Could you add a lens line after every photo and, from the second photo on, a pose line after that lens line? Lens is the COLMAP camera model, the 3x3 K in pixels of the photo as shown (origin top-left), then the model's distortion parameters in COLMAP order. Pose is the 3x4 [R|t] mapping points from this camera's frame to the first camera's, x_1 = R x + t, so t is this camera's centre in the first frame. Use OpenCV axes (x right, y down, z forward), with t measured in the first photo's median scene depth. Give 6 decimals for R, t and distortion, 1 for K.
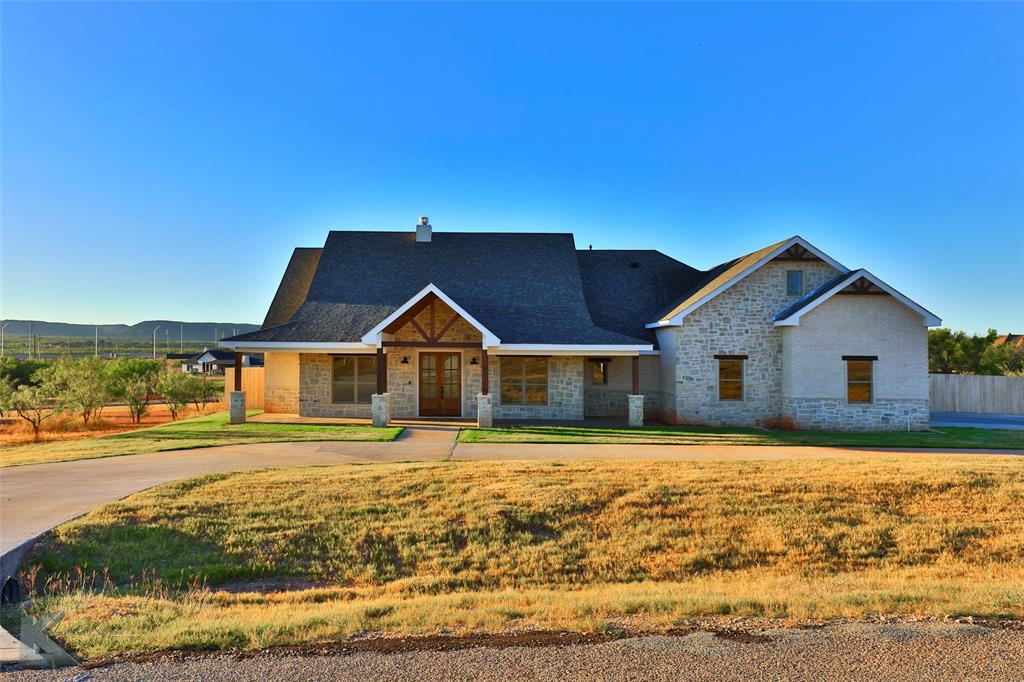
lens RADIAL K [[911.8, 0, 512.7], [0, 911.8, 349.0], [0, 0, 1]] dist [-0.002948, -0.000447]
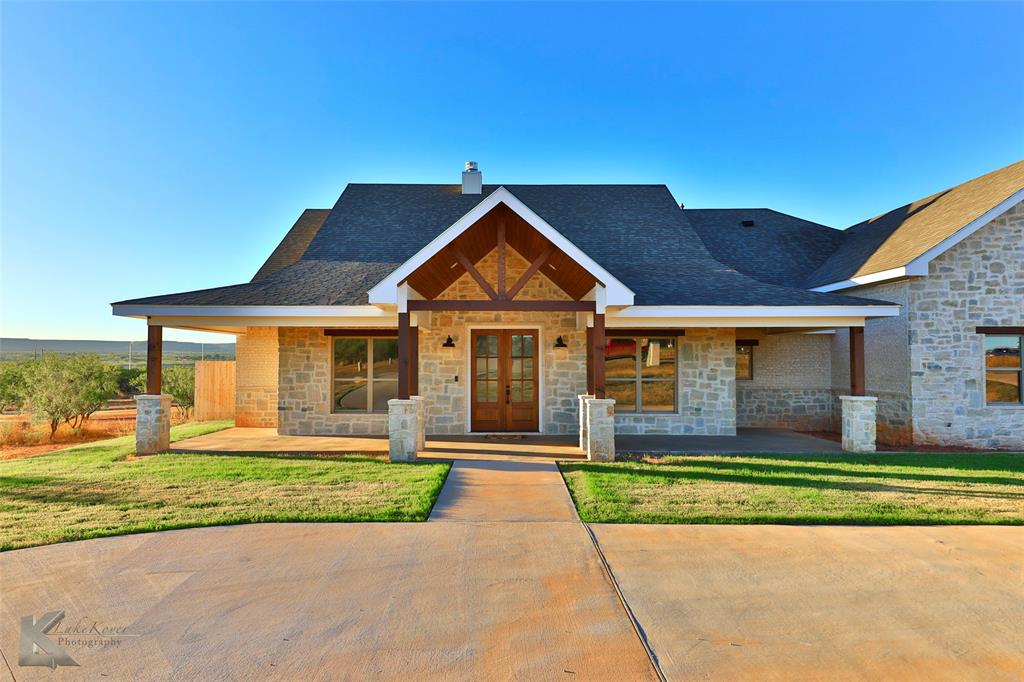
lens RADIAL K [[629.3, 0, 534.9], [0, 629.3, 338.0], [0, 0, 1]] dist [0.011297, 0.002439]
pose [[0.999589, -0.005600, 0.028098, -0.073619], [0.006597, 0.999347, -0.035535, 0.025698], [-0.027881, 0.035705, 0.998973, 0.585285]]
